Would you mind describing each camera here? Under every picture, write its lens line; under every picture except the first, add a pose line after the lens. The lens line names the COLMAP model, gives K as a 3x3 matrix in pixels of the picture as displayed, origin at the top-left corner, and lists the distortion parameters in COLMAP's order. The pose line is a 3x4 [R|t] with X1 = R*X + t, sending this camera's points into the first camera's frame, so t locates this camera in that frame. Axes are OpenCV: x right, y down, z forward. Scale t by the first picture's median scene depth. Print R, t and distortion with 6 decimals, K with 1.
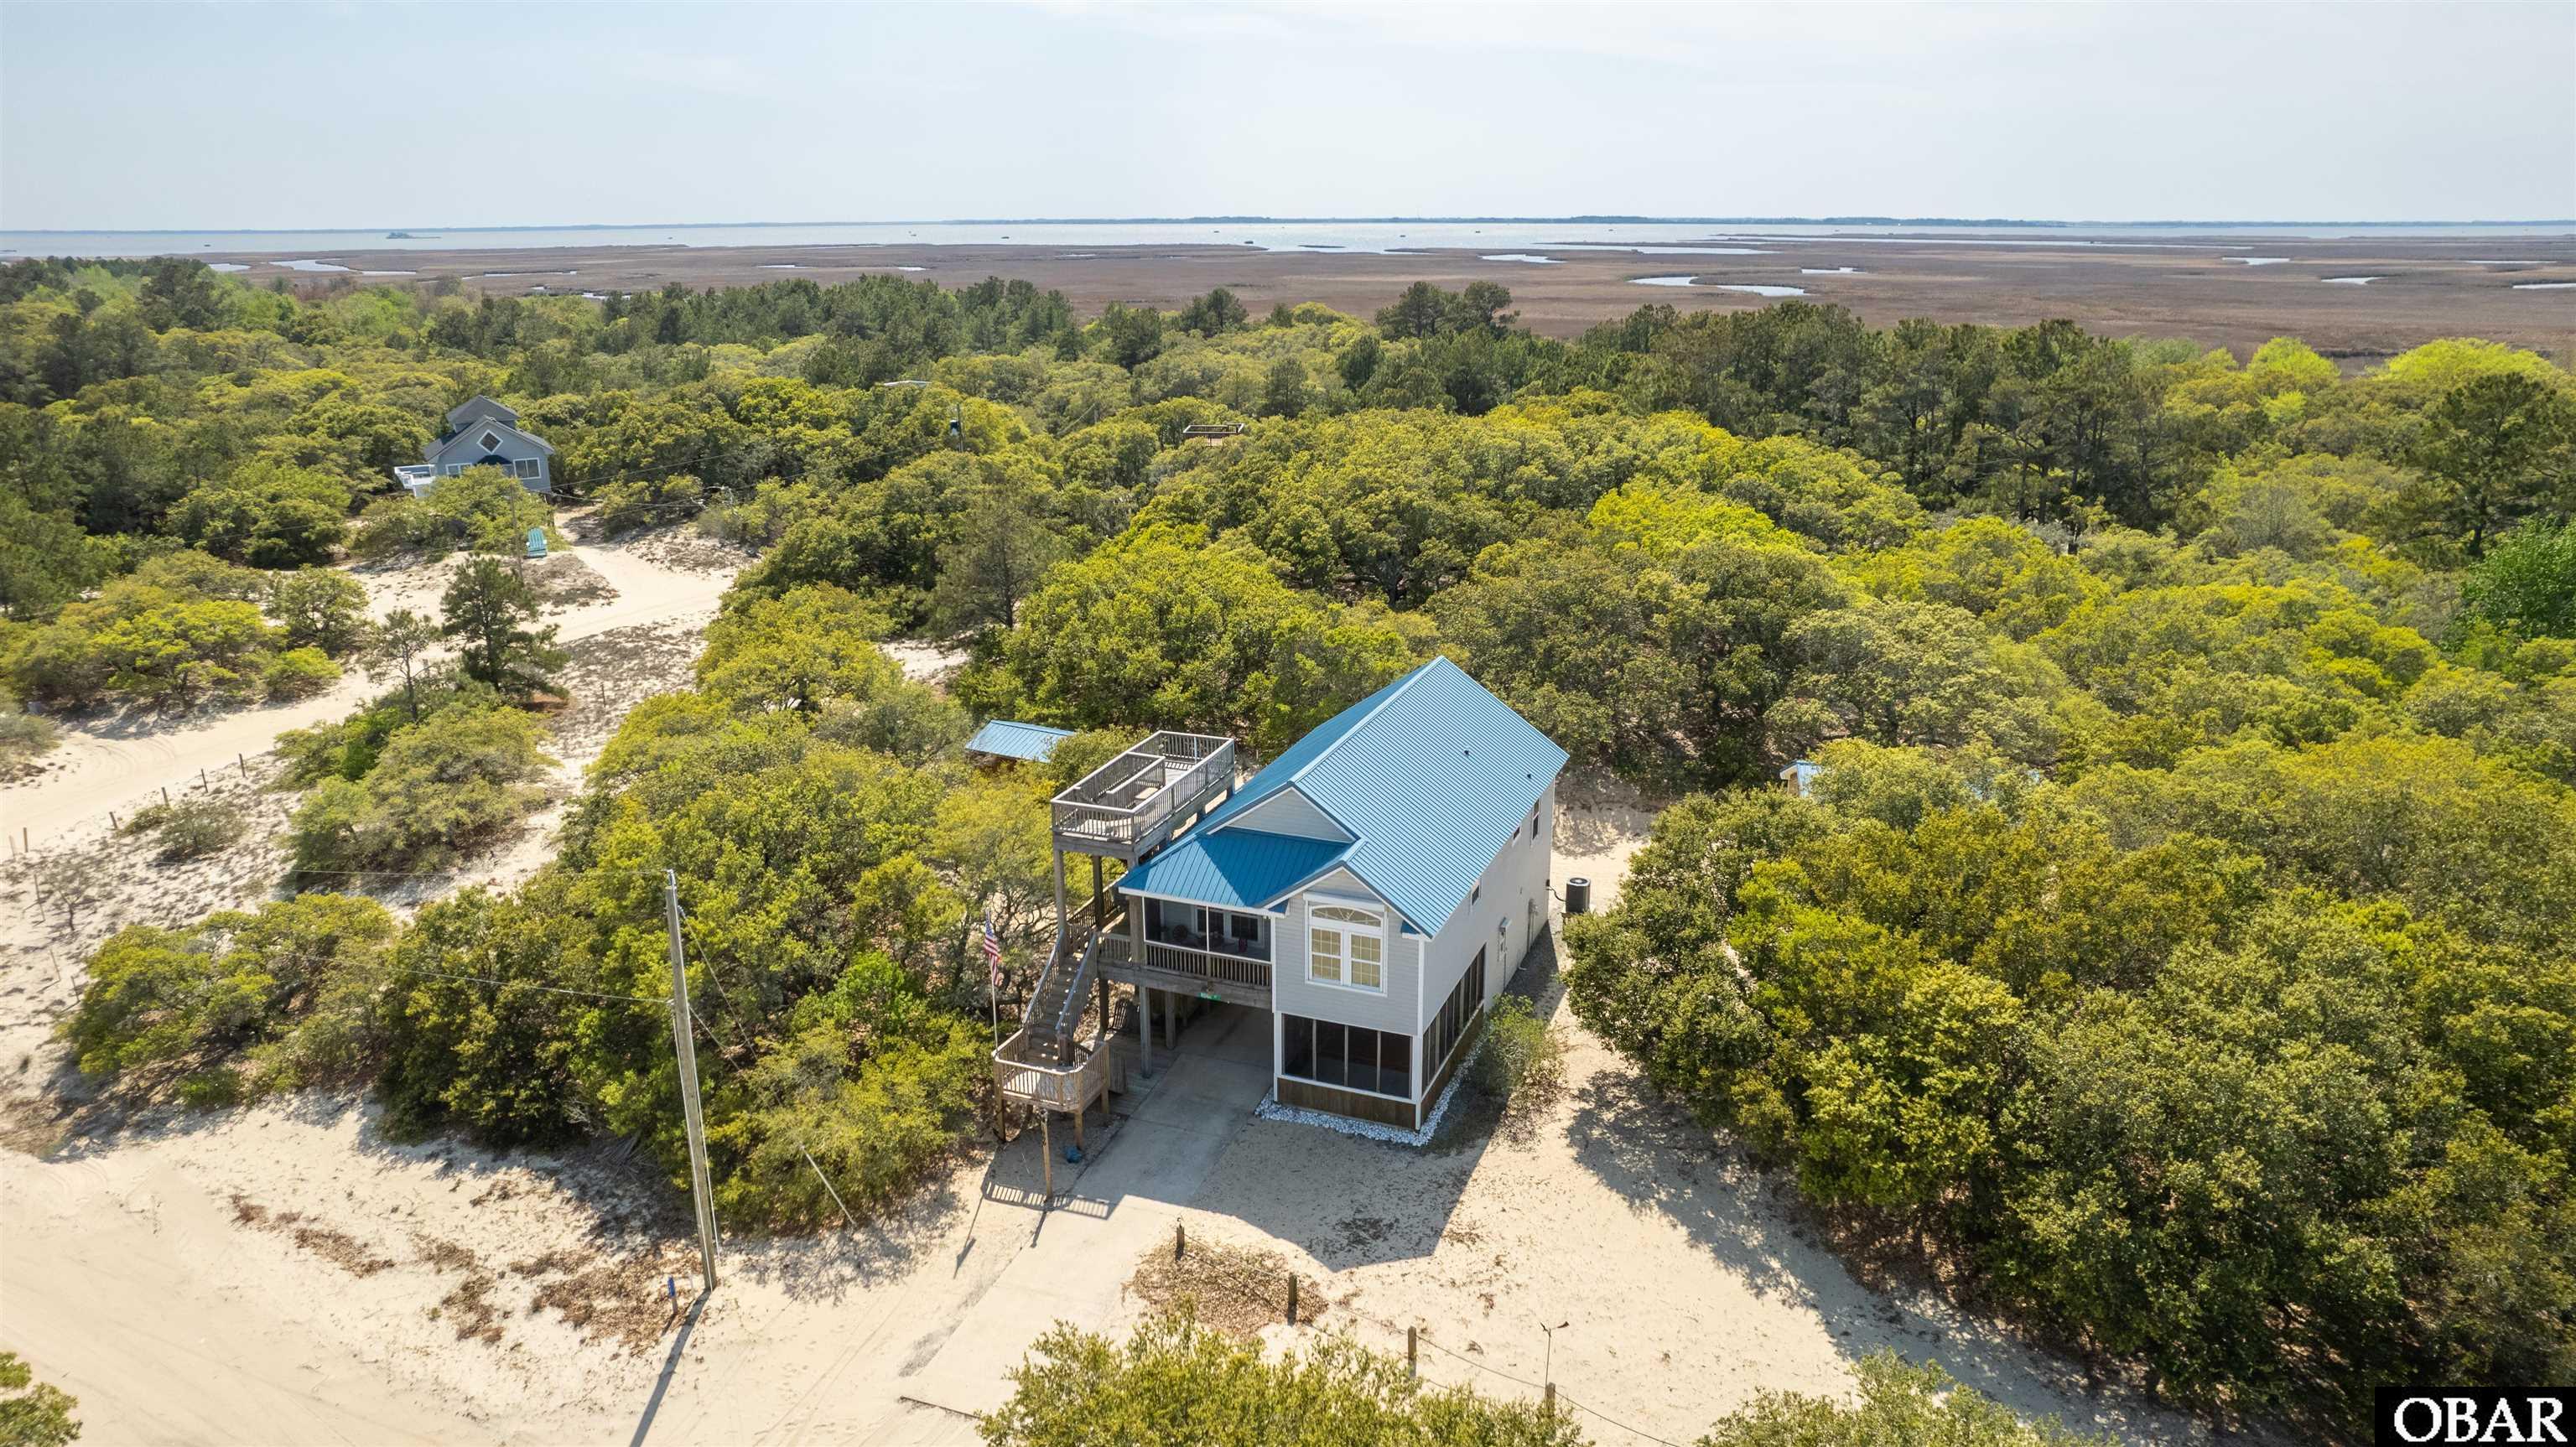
lens RADIAL K [[1660.4, 0, 1288.0], [0, 1660.4, 723.5], [0, 0, 1]] dist [-0.075883, 0.059064]
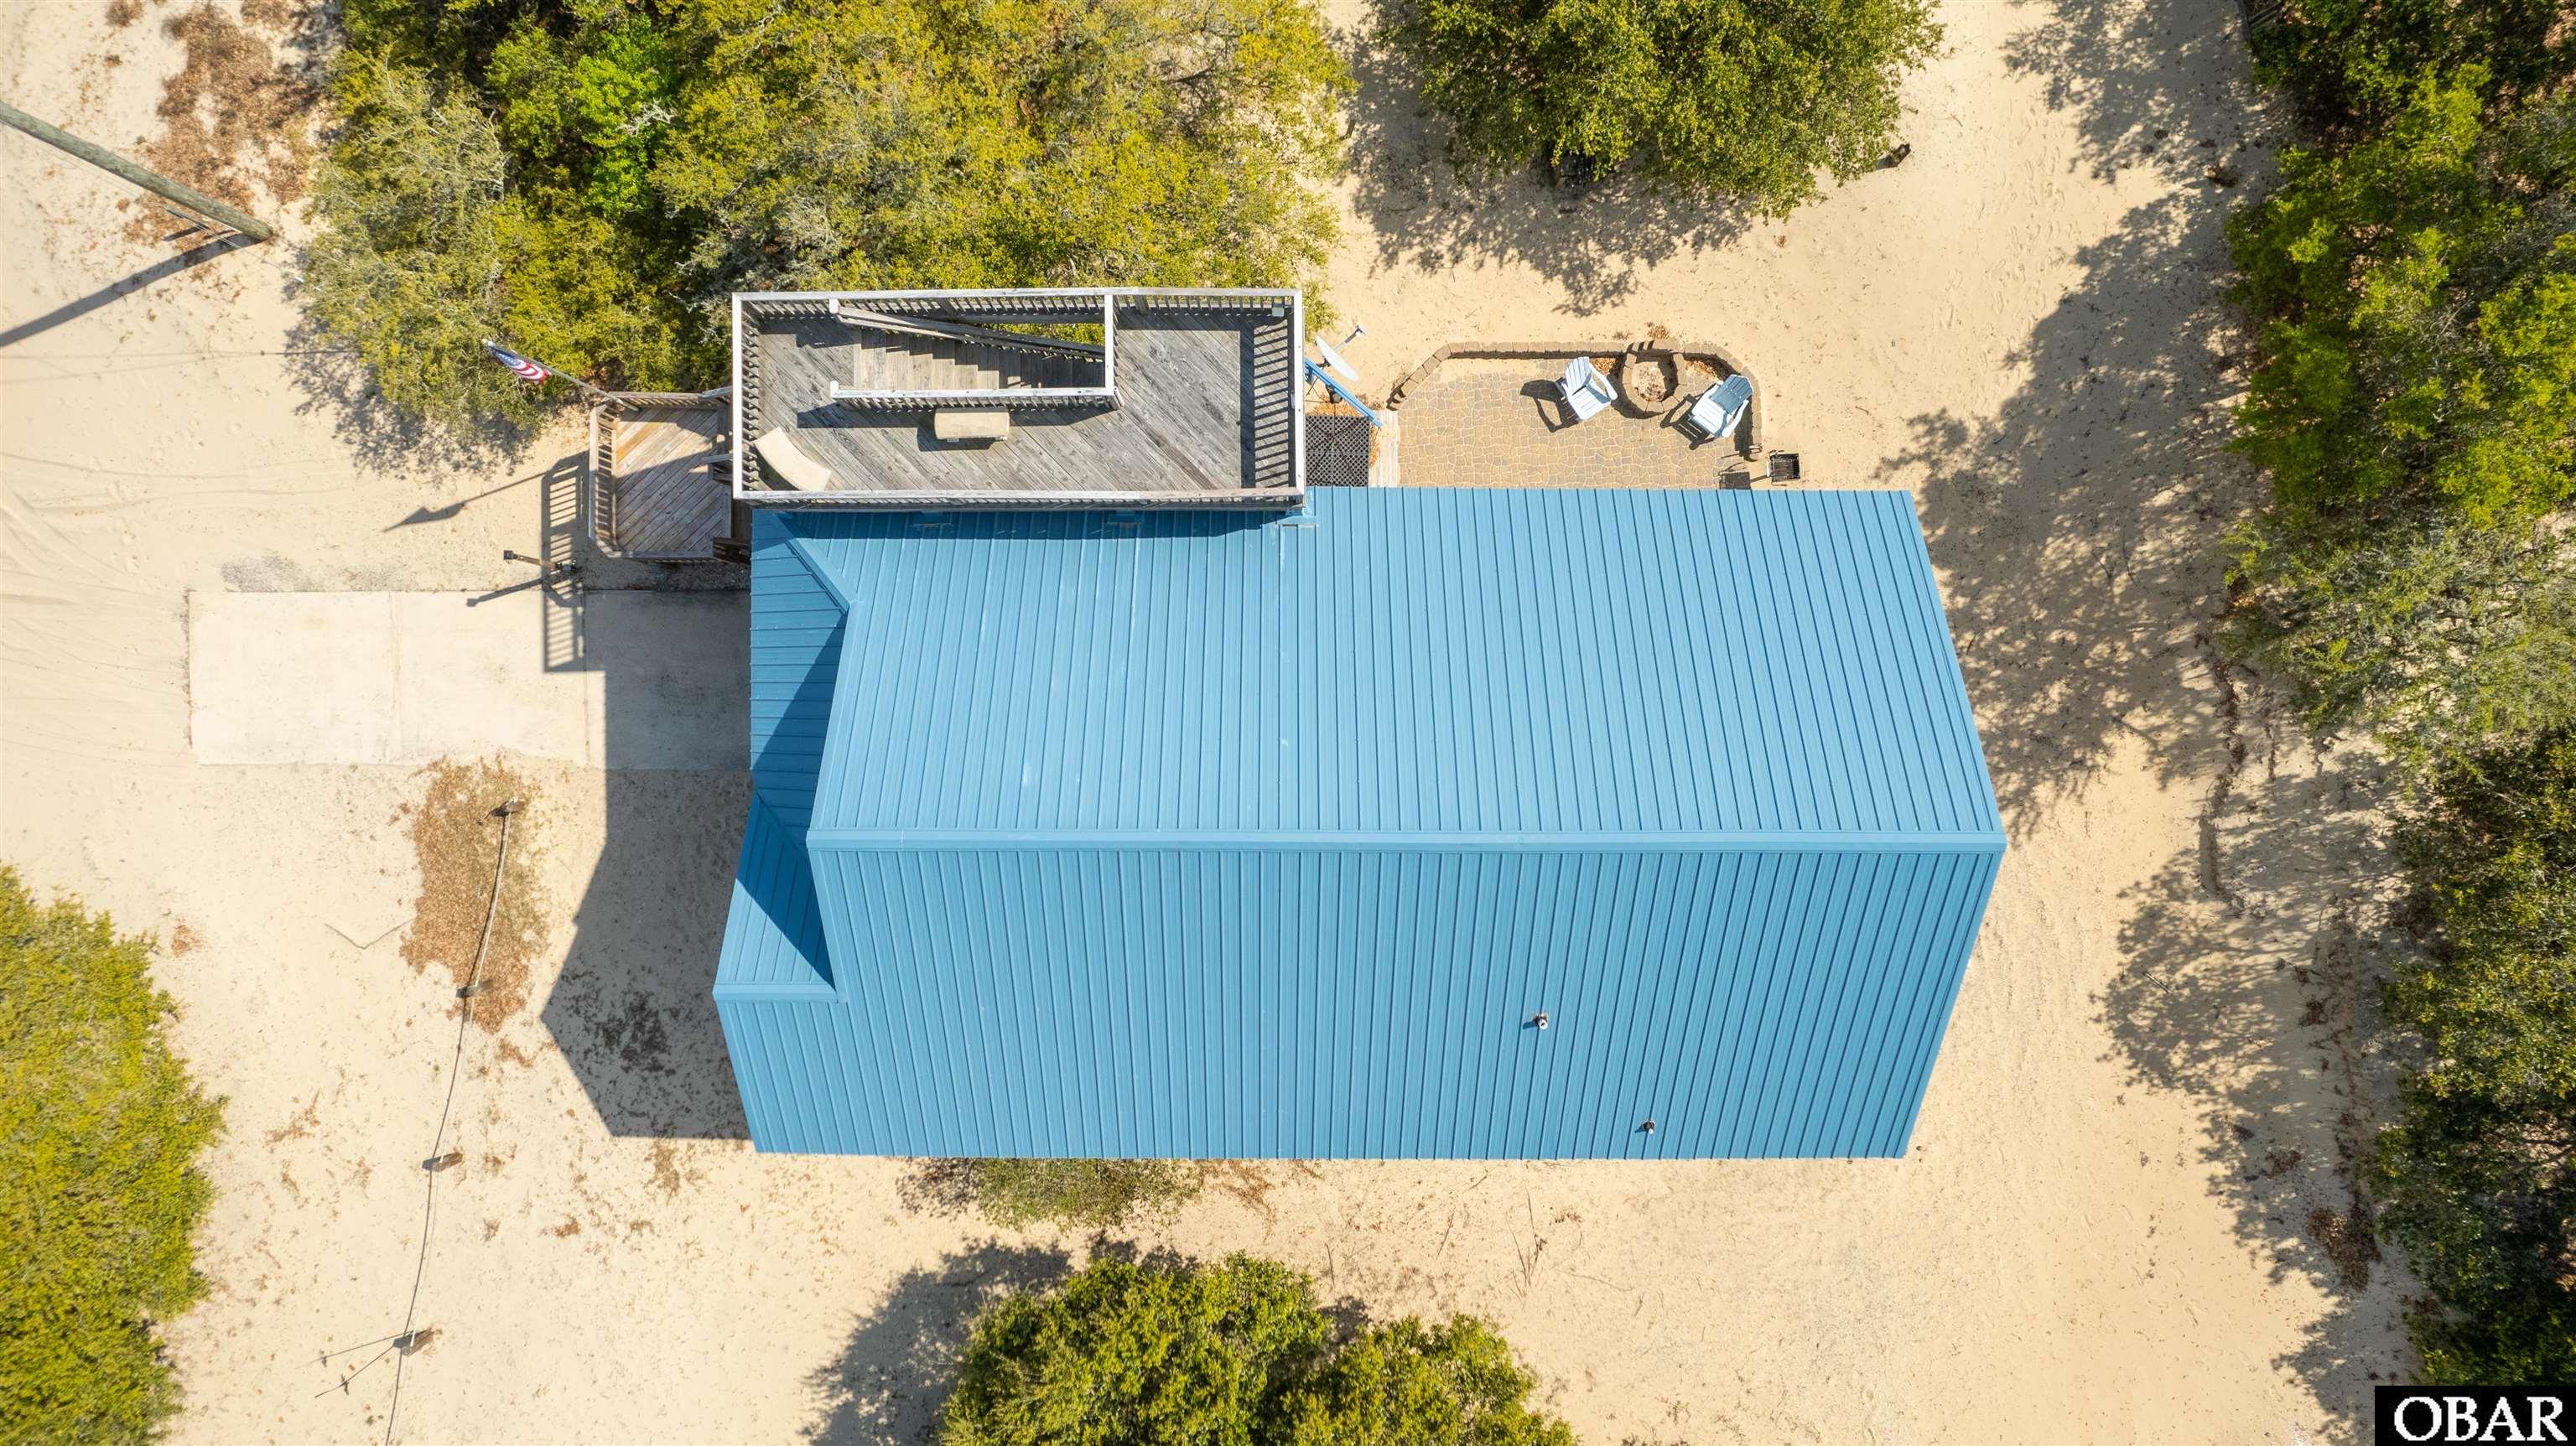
lens RADIAL K [[1660.3, 0, 1288.0], [0, 1660.3, 723.0], [0, 0, 1]] dist [-0.075883, 0.059064]
pose [[0.363851, 0.931068, 0.026945, 0.003707], [-0.286089, 0.084178, 0.954498, -0.433958], [0.886434, -0.355003, 0.296996, 1.023479]]
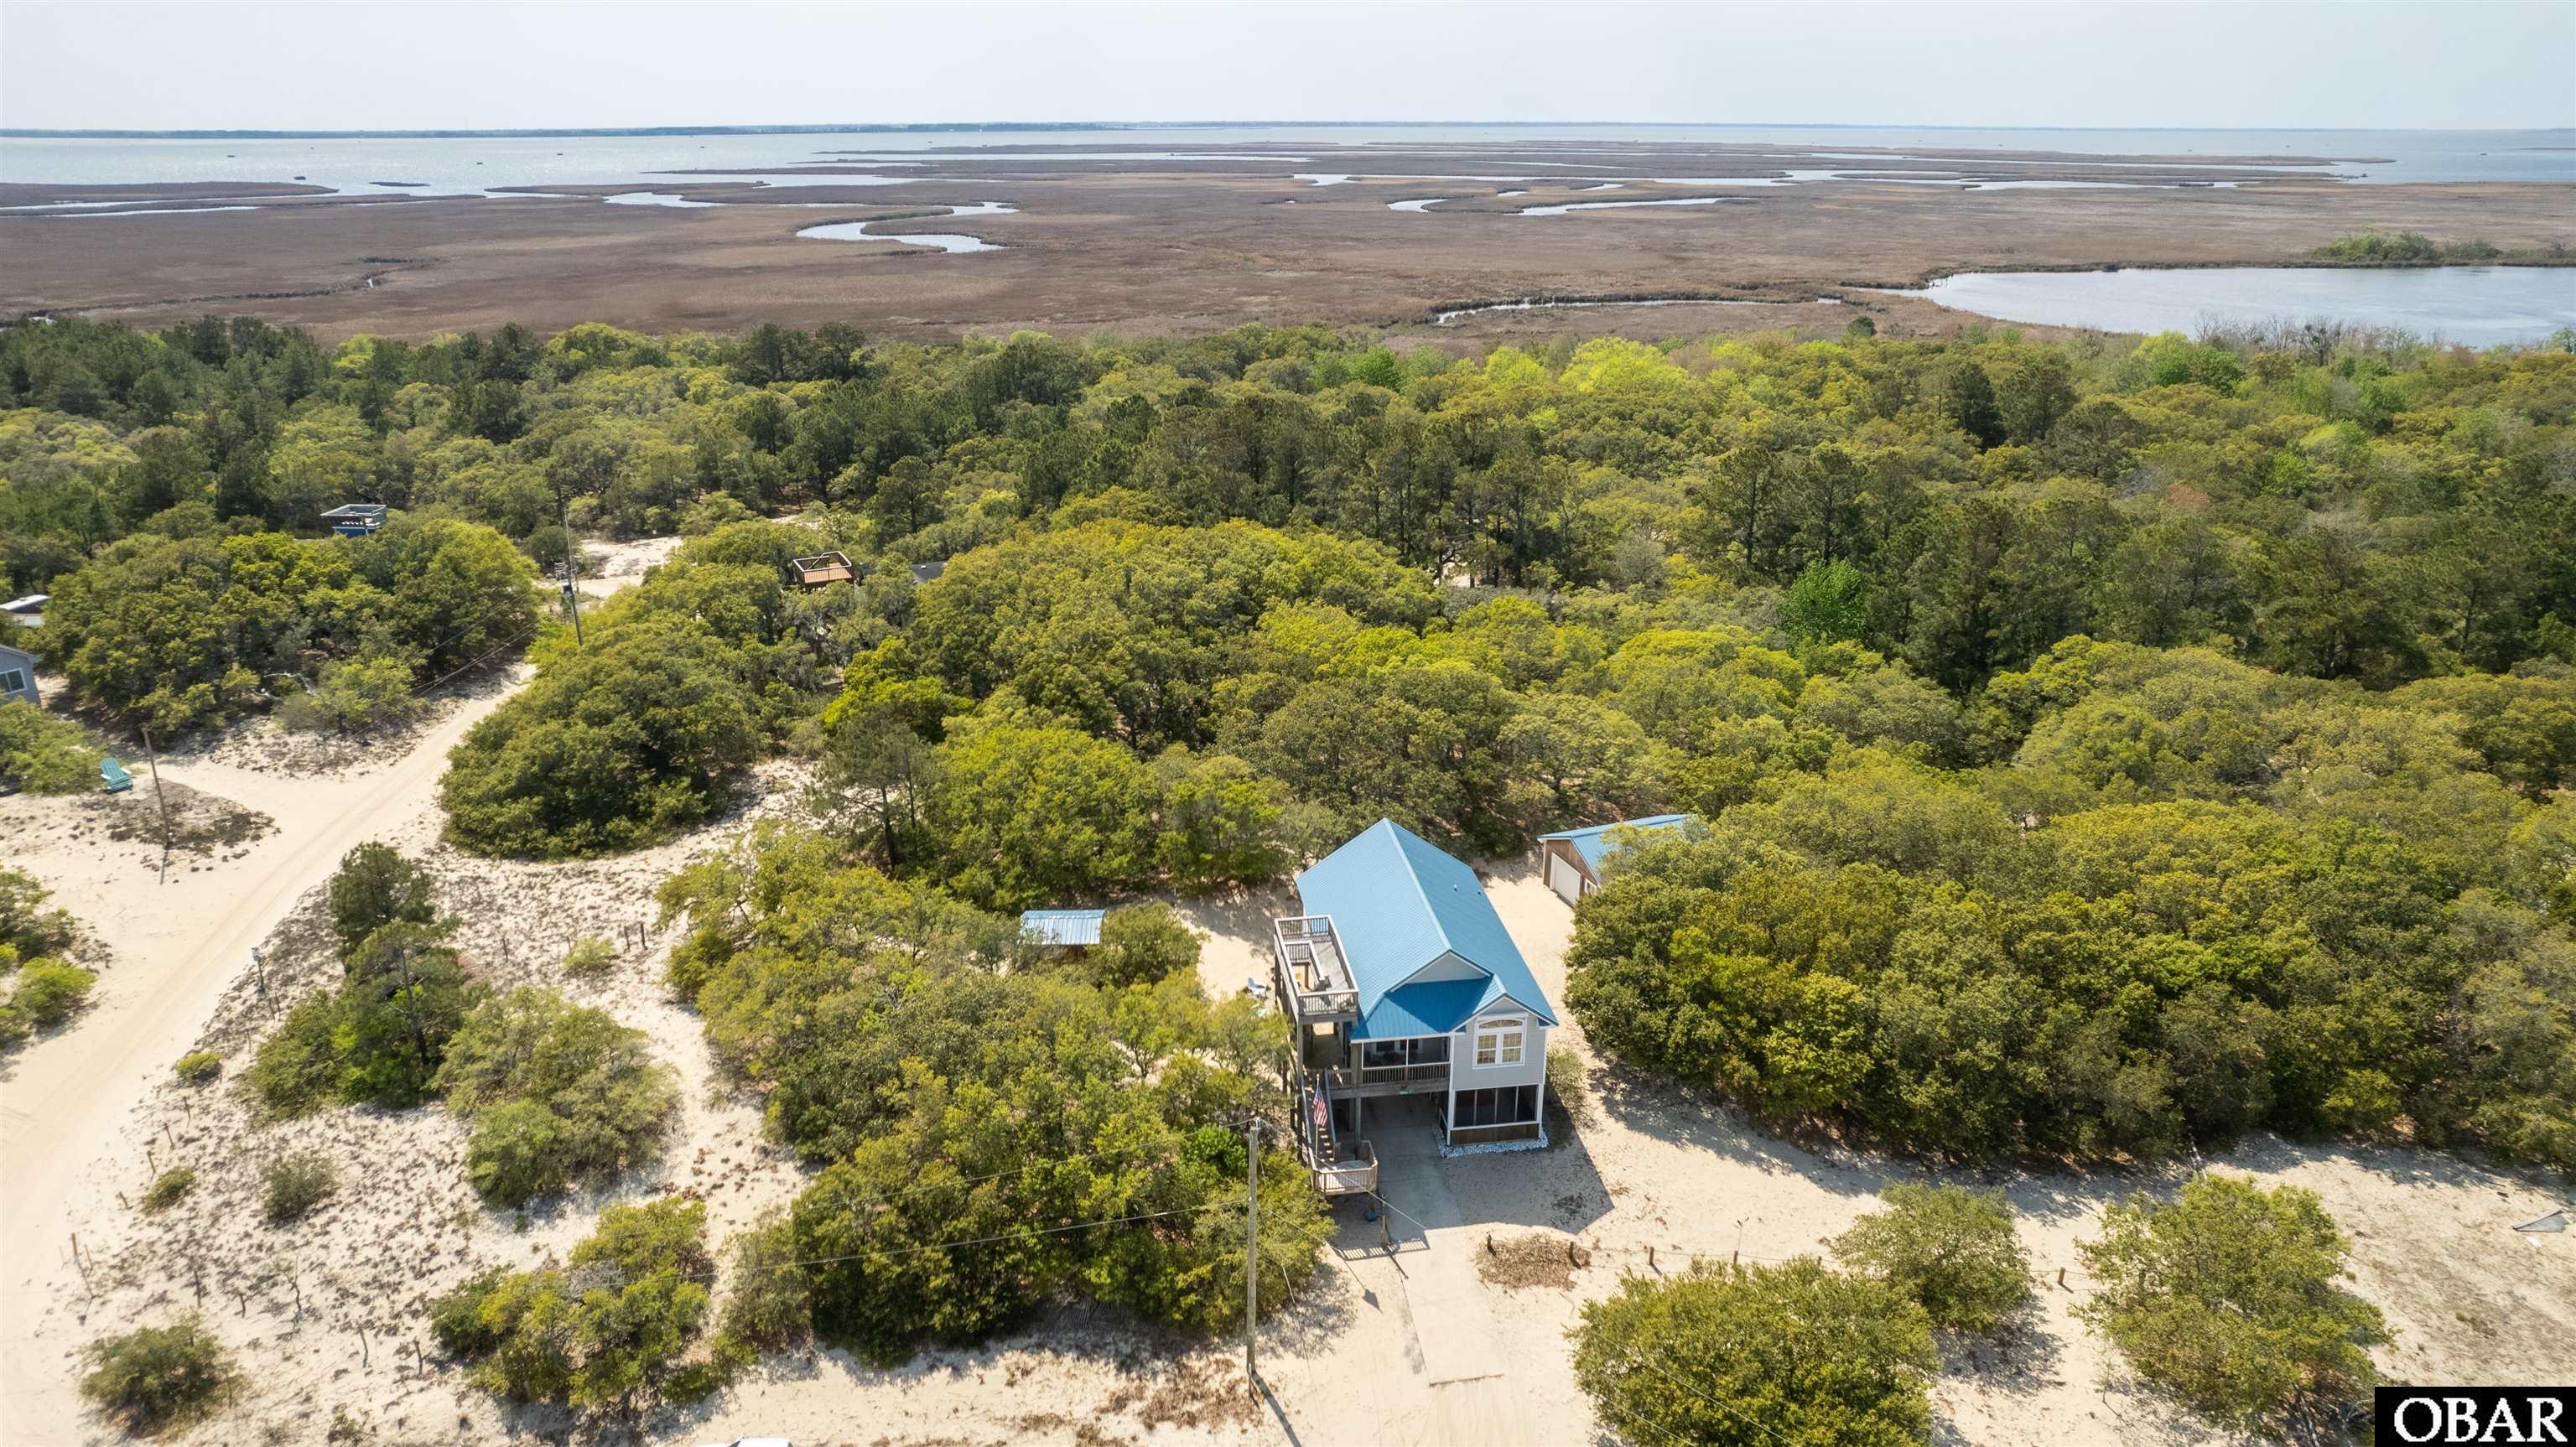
lens RADIAL K [[1660.4, 0, 1288.0], [0, 1660.4, 723.5], [0, 0, 1]] dist [-0.075883, 0.059064]
pose [[0.869010, -0.165492, 0.466298, -0.858672], [0.141526, 0.986170, 0.086246, -0.345721], [-0.474122, -0.008955, 0.880414, -0.326950]]
